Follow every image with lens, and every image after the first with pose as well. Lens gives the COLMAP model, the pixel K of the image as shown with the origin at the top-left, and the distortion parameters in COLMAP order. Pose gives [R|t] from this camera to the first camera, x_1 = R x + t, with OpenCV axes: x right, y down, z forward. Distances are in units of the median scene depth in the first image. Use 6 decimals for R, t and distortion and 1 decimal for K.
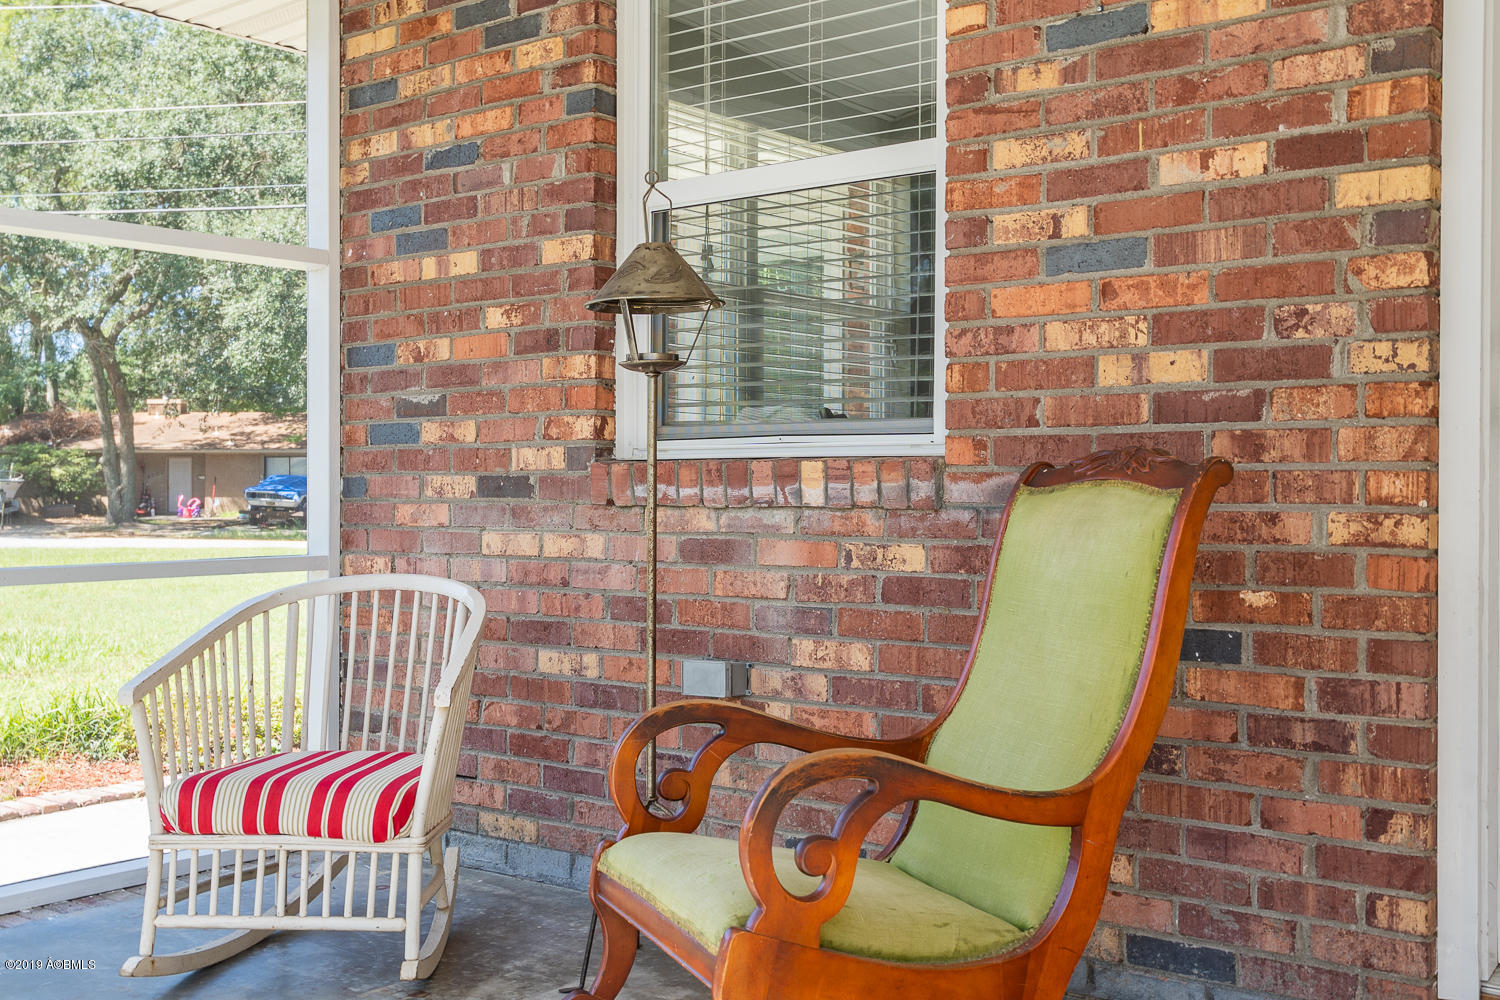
lens RADIAL K [[1584.2, 0, 729.7], [0, 1584.2, 493.0], [0, 0, 1]] dist [-0.007448, 0.046205]
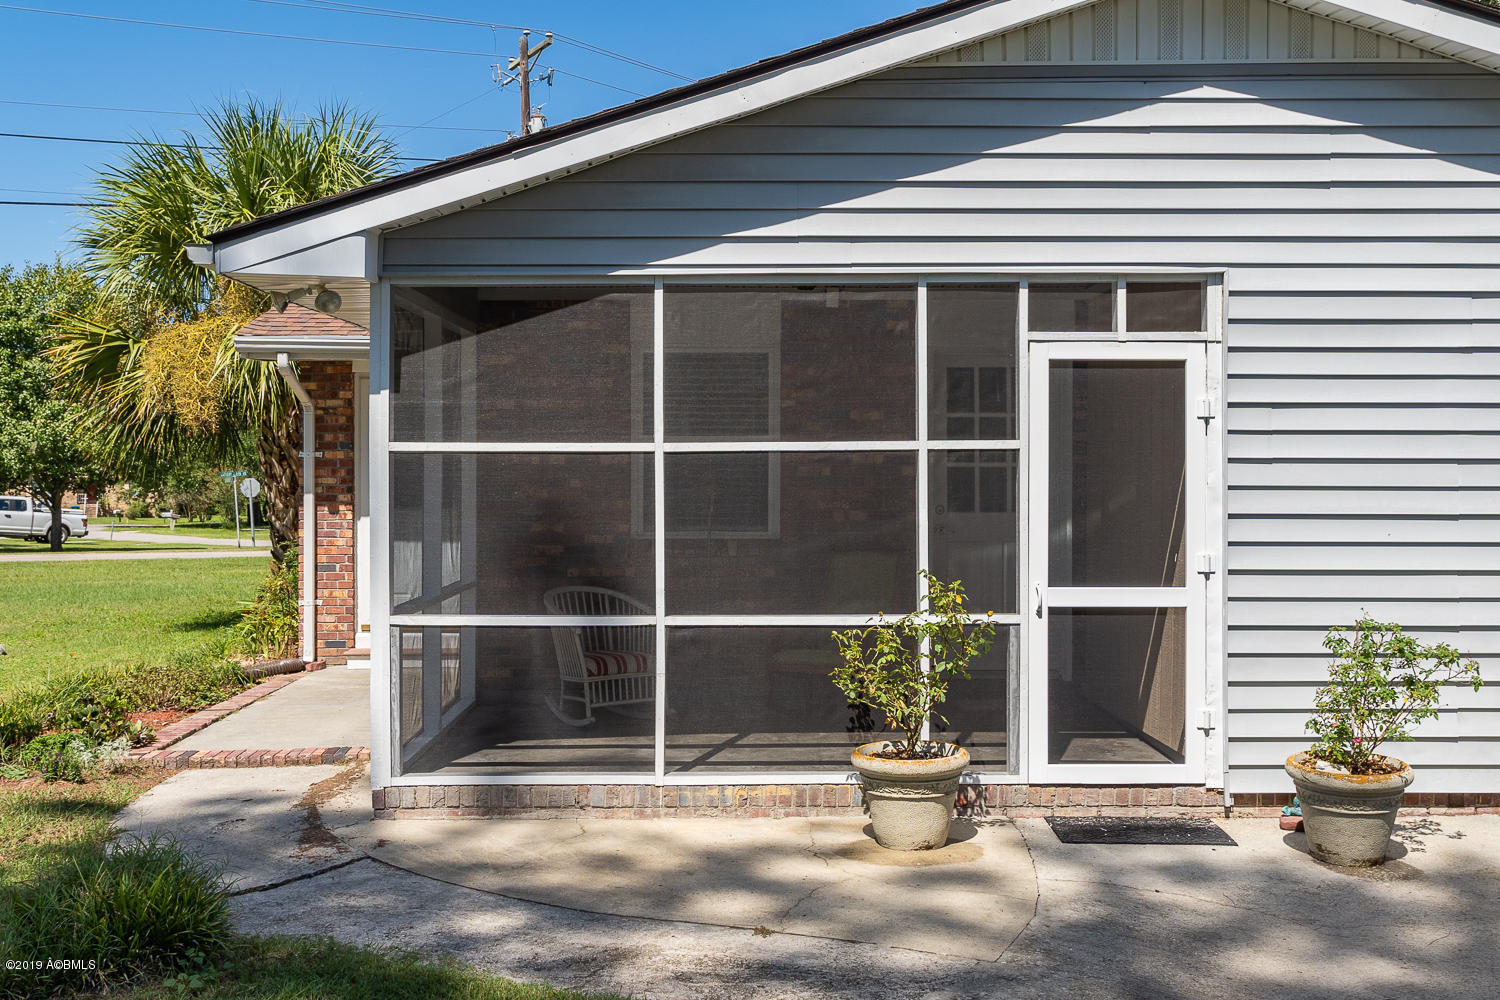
lens RADIAL K [[1509.0, 0, 750.0], [0, 1509.0, 500.0], [0, 0, 1]] dist [-0.006196, 0.001625]
pose [[0.761148, -0.008511, 0.648522, -1.460425], [0.003770, 0.999955, 0.008698, -0.101443], [-0.648567, -0.004176, 0.761146, -0.985221]]
